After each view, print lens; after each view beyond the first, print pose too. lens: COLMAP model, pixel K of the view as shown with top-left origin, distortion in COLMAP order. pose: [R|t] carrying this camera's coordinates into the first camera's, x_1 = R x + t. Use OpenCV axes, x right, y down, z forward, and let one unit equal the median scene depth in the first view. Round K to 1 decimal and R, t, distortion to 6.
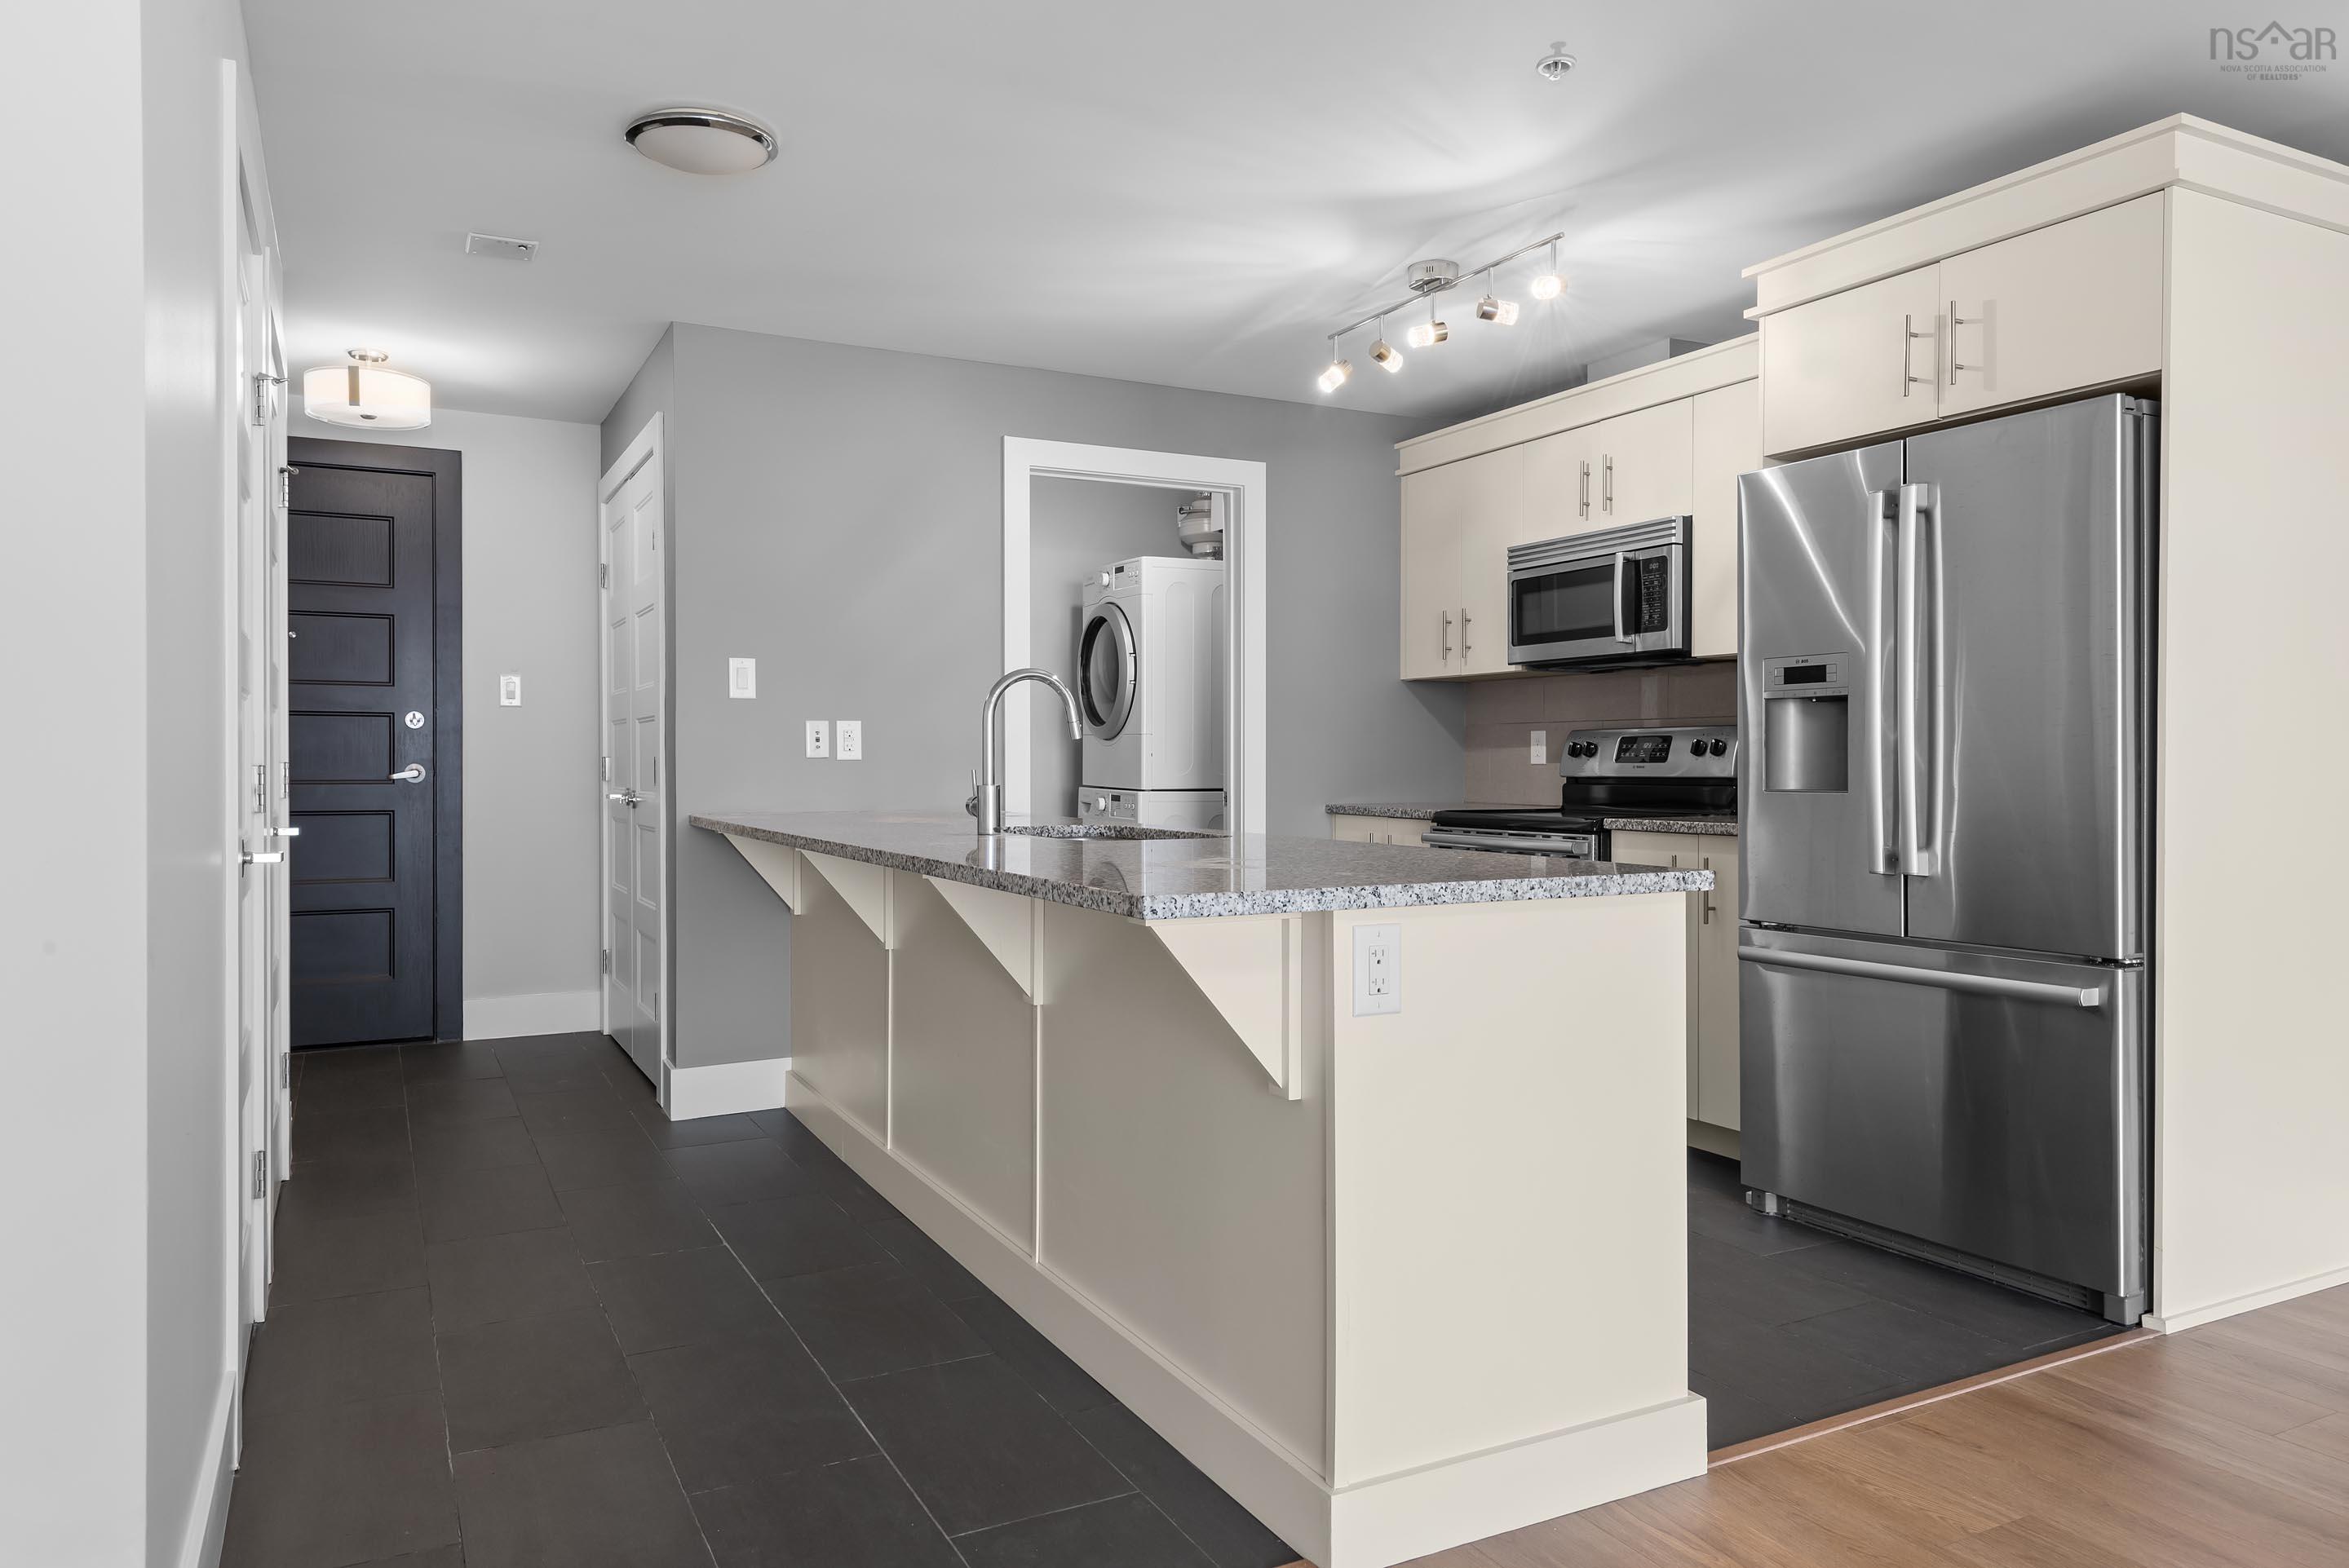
lens RADIAL K [[1535.7, 0, 1174.5], [0, 1535.7, 784.0], [0, 0, 1]] dist [-0.001829, -0.000757]
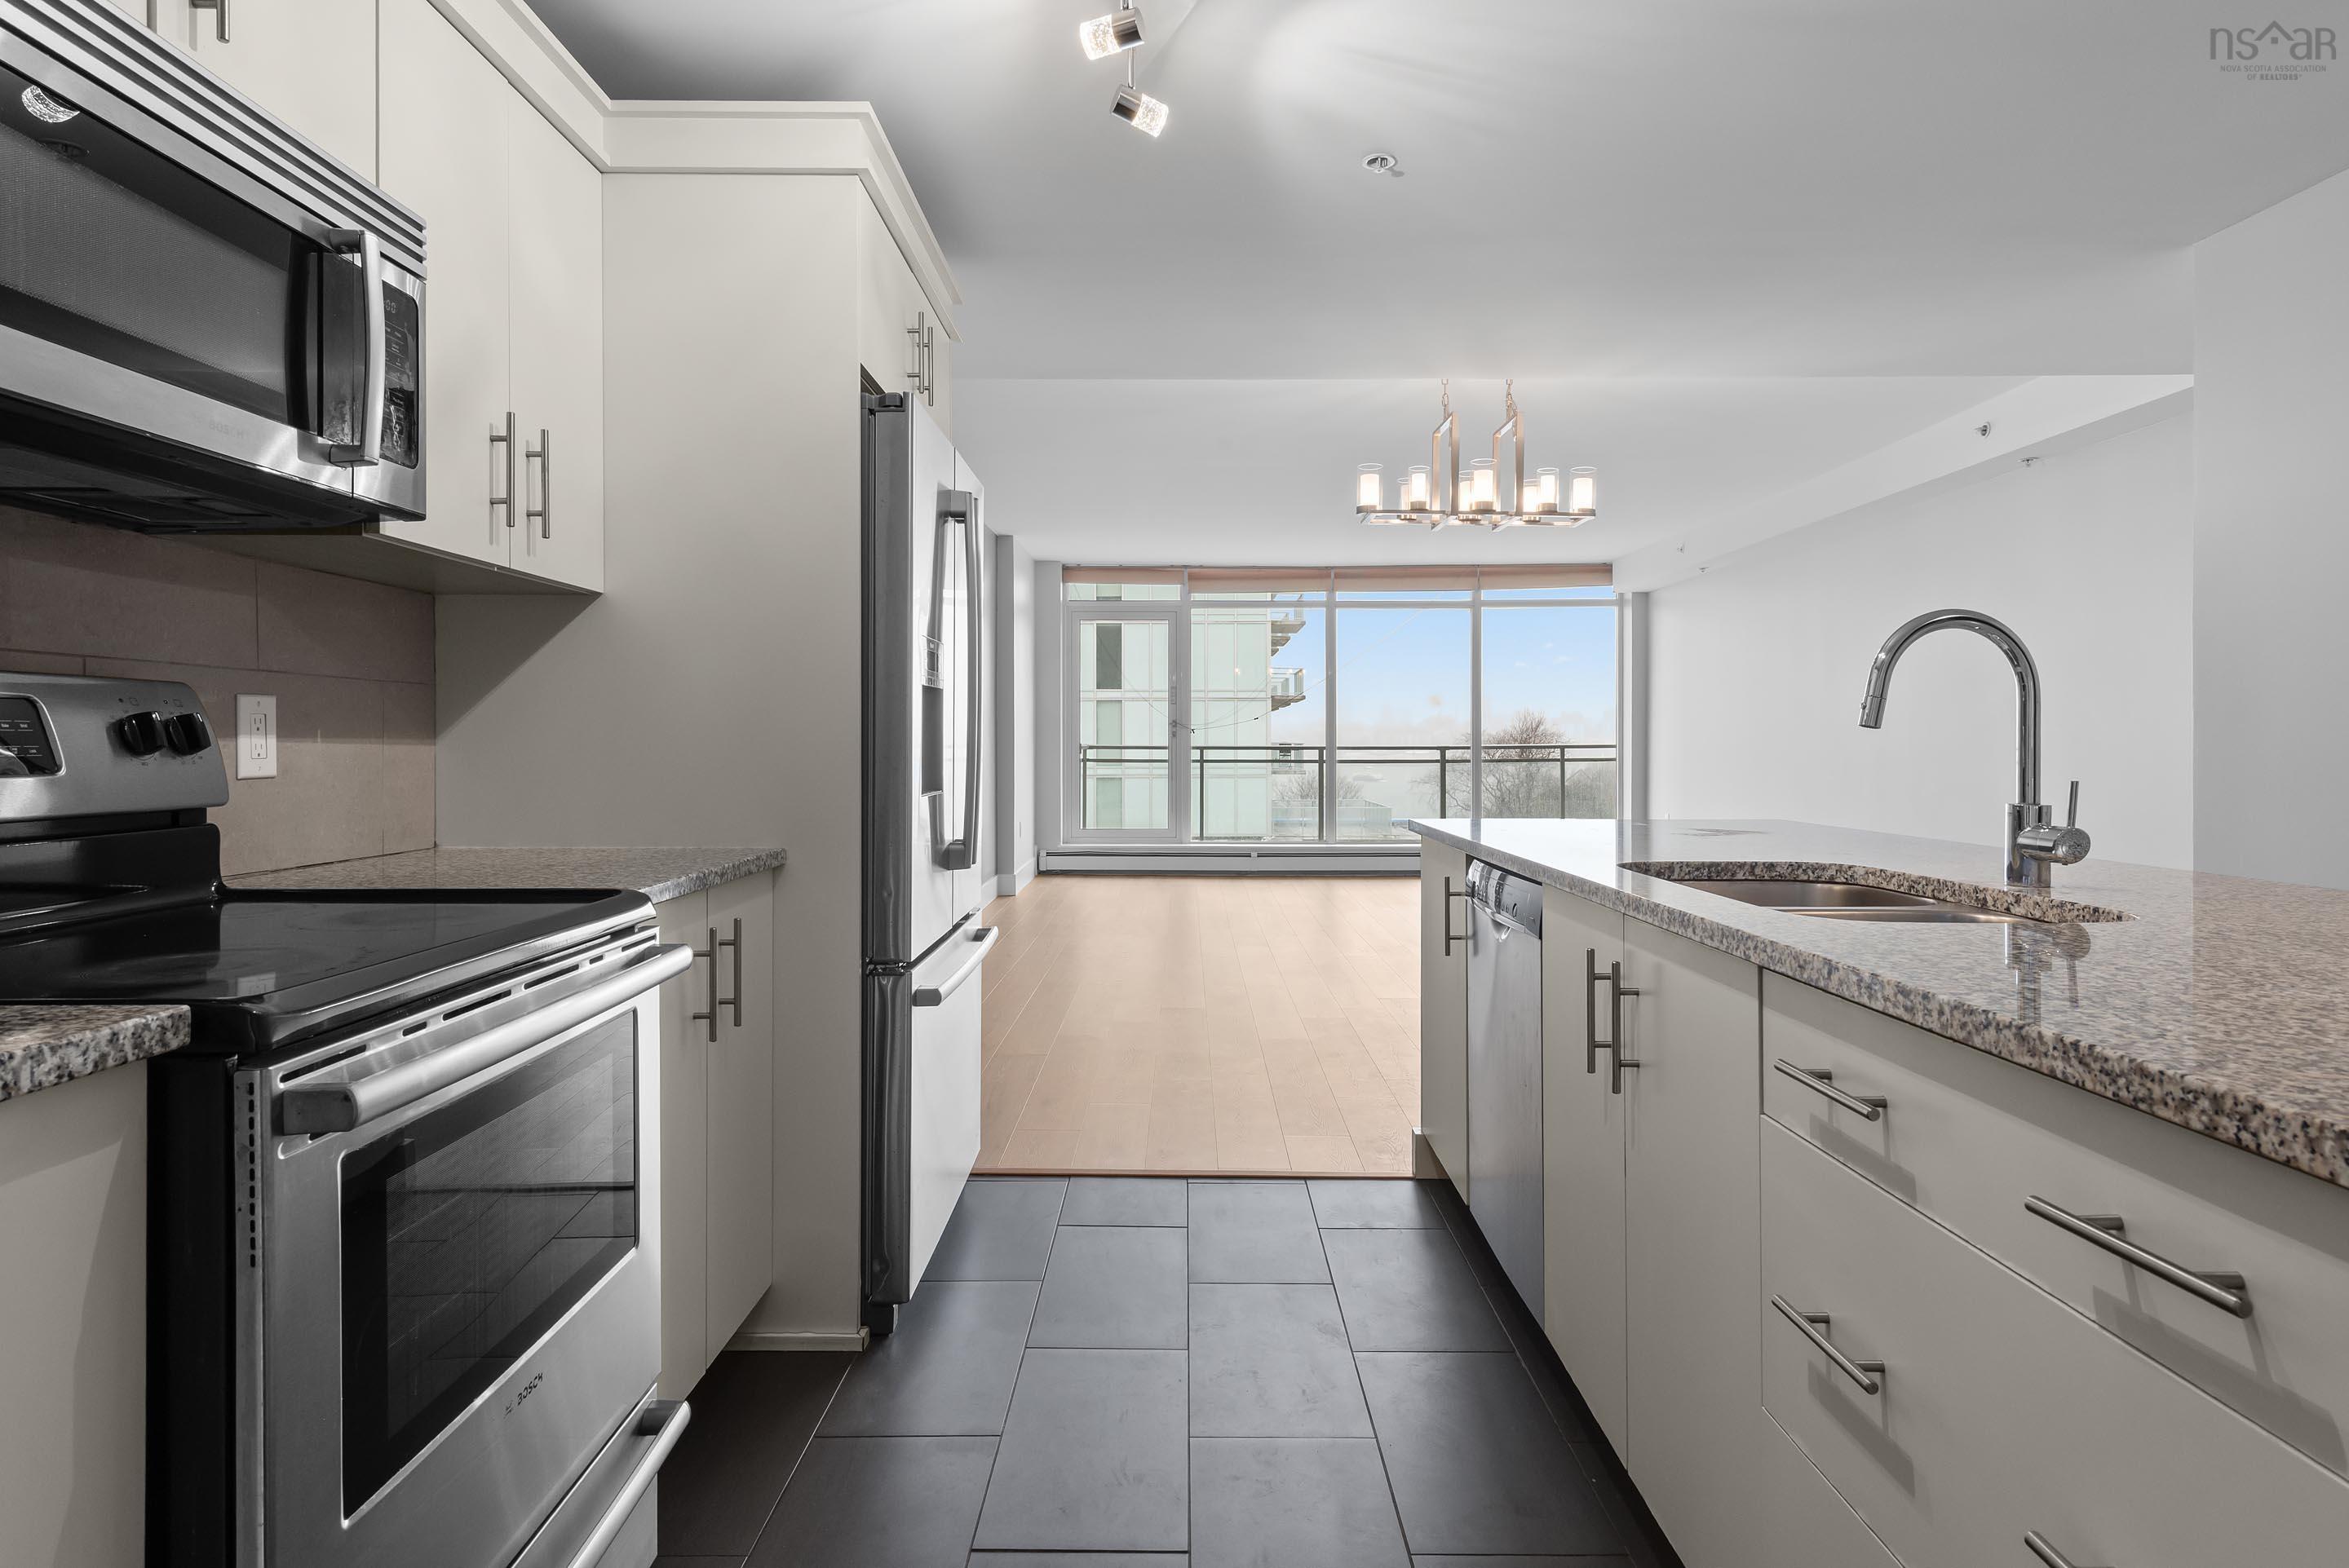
lens RADIAL K [[1288.1, 0, 1182.6], [0, 1288.1, 745.9], [0, 0, 1]] dist [0.024619, 0.000350]
pose [[-0.881538, -0.001571, 0.472110, -0.136814], [0.006668, 0.999853, 0.015779, -0.024373], [-0.472065, 0.017058, -0.881399, 1.155951]]
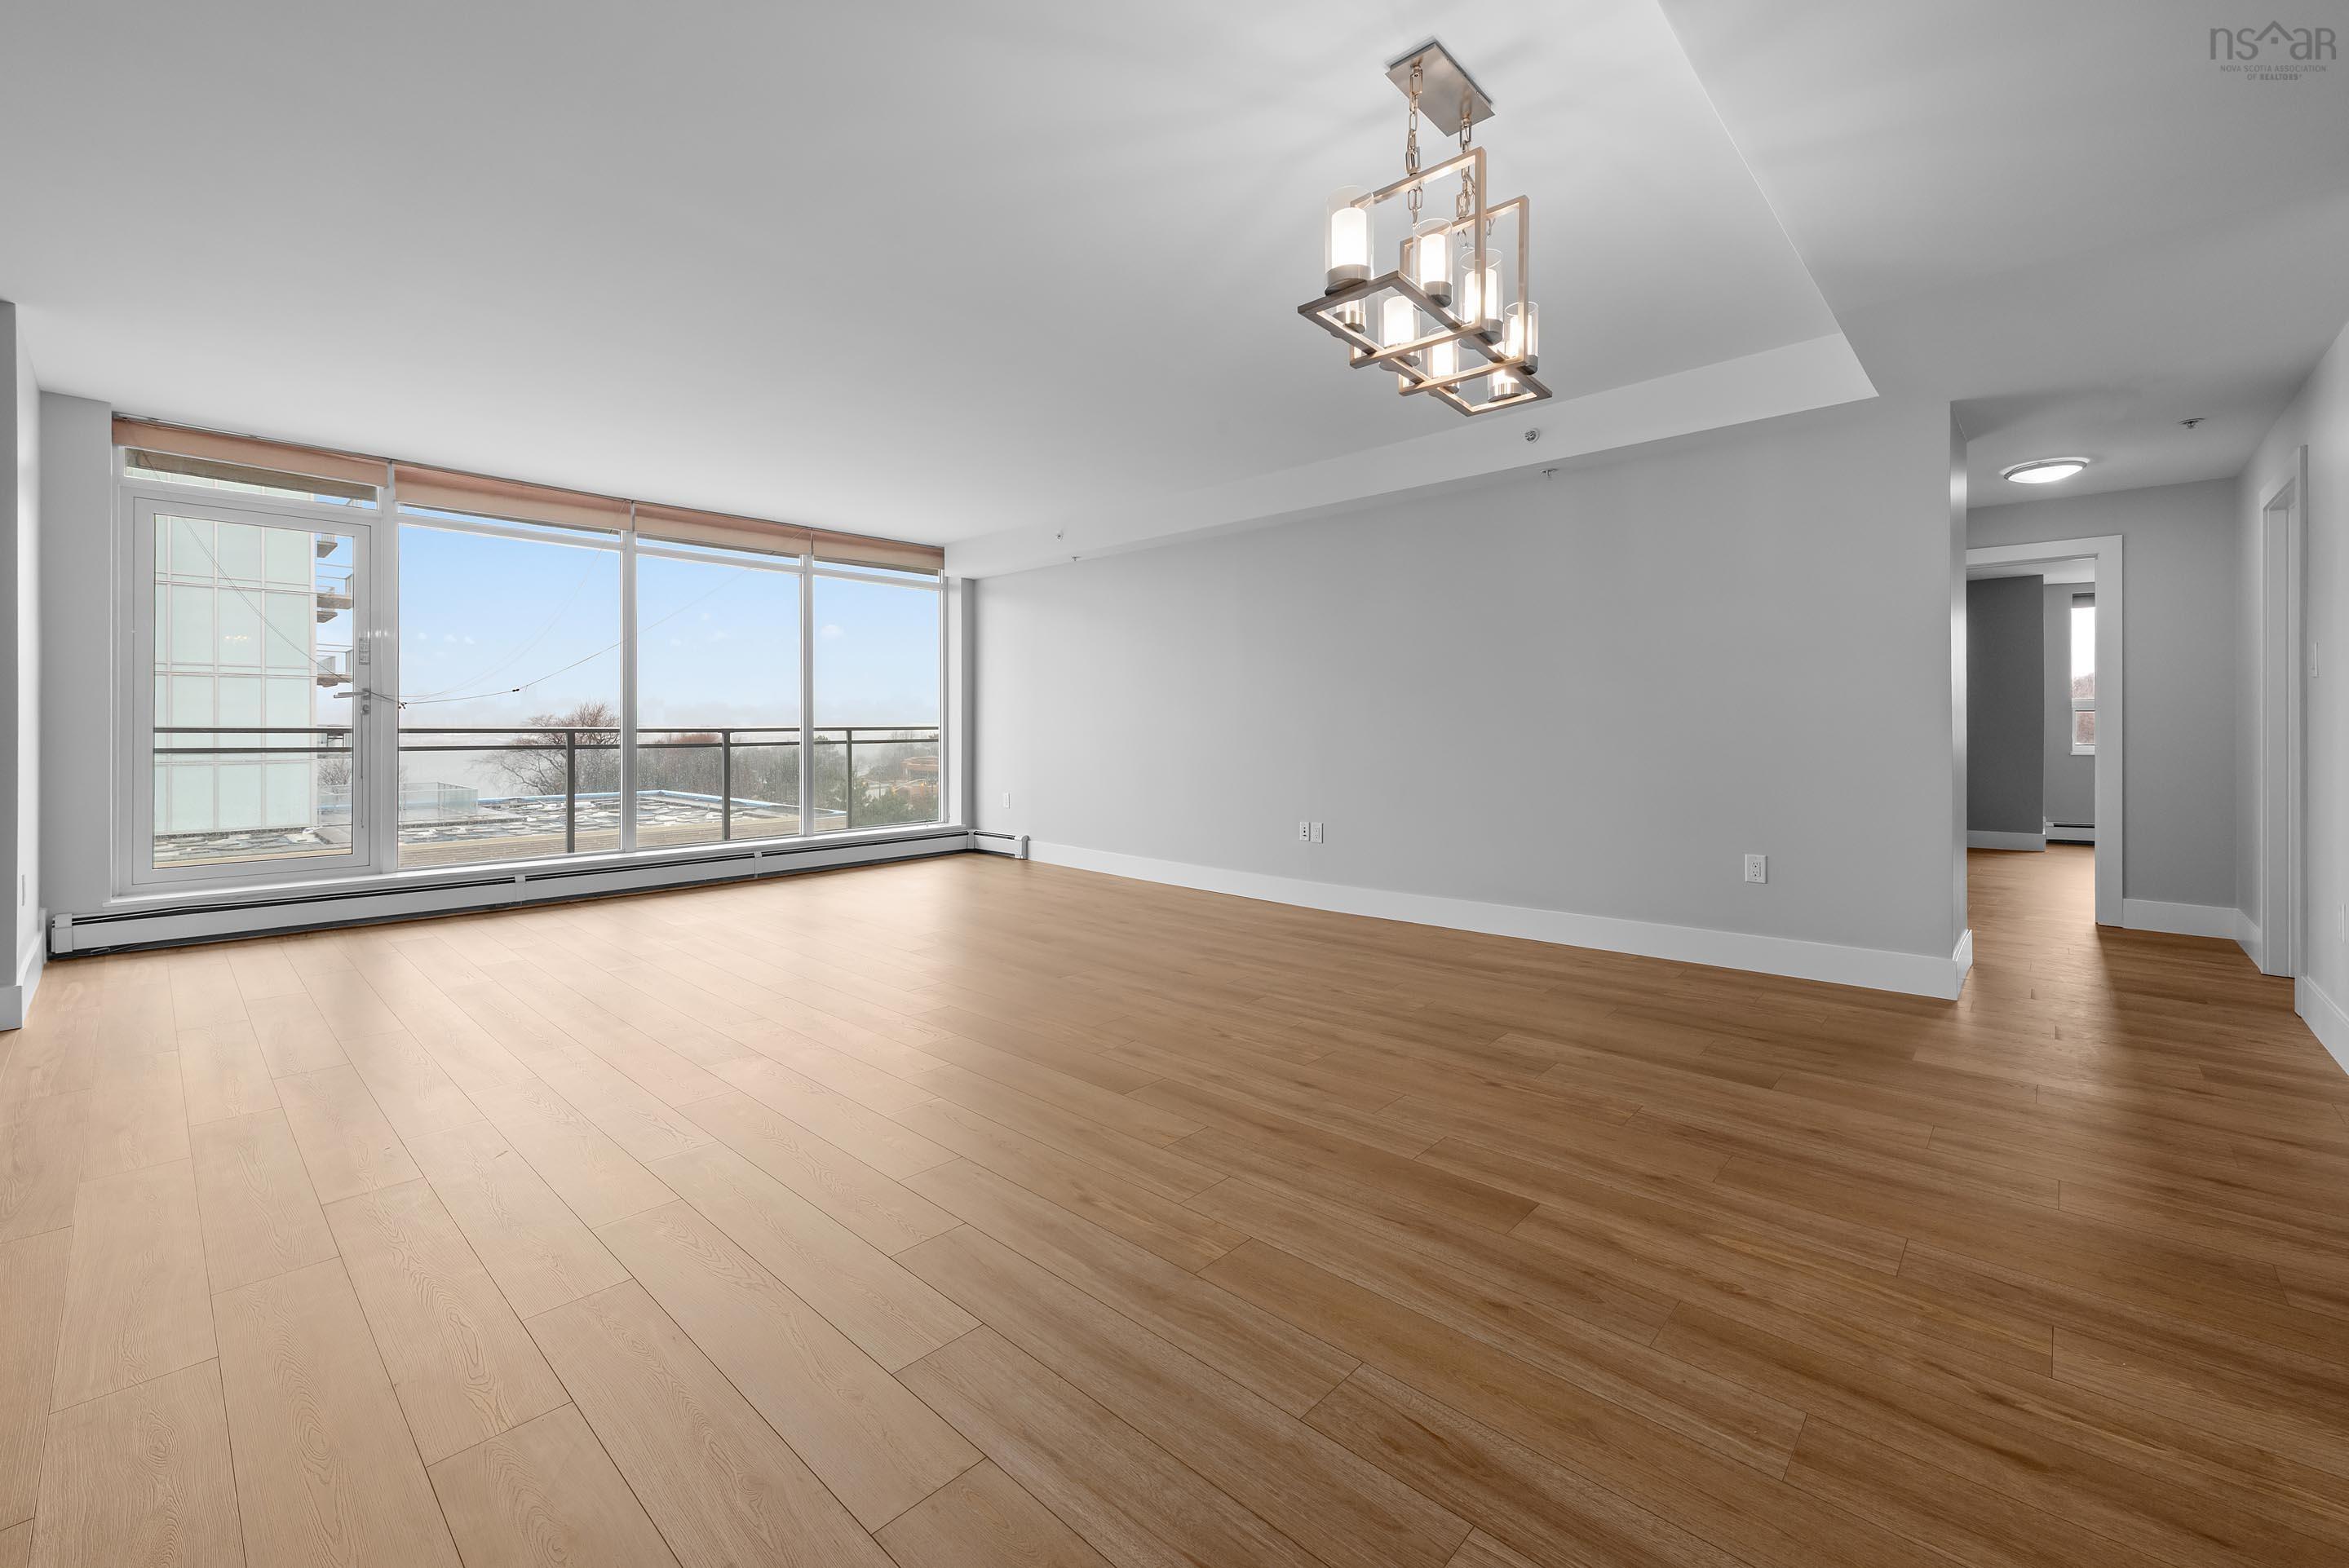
lens RADIAL K [[947.2, 0, 1207.0], [0, 947.2, 724.6], [0, 0, 1]] dist [-0.000021, -0.000116]
pose [[-0.936041, -0.001731, -0.351887, 0.352466], [-0.005895, 0.999925, 0.010761, -0.011444], [0.351842, 0.012147, -0.935981, 0.616572]]
